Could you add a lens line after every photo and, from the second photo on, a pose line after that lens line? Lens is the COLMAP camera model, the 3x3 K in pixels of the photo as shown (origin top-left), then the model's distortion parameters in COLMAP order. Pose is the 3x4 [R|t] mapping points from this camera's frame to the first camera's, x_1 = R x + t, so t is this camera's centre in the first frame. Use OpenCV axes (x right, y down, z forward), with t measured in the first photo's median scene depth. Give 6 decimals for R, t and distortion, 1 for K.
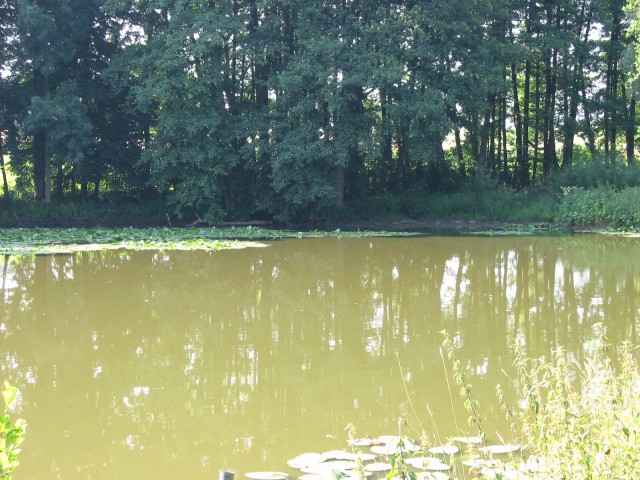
lens RADIAL K [[1334.5, 0, 320.0], [0, 1334.5, 240.0], [0, 0, 1]] dist [0.004717, 0.539623]
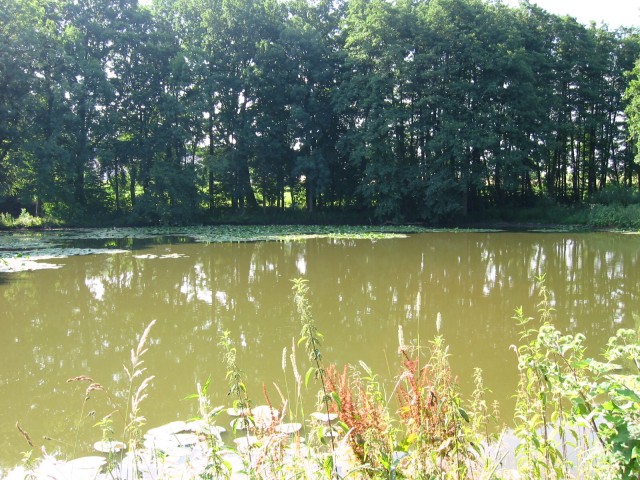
lens RADIAL K [[638.4, 0, 320.0], [0, 638.4, 240.0], [0, 0, 1]] dist [0.001339, -0.227252]
pose [[0.963700, 0.013442, -0.266650, 0.054476], [-0.009554, 0.999828, 0.015875, -0.002575], [0.266818, -0.012752, 0.963663, 0.101659]]
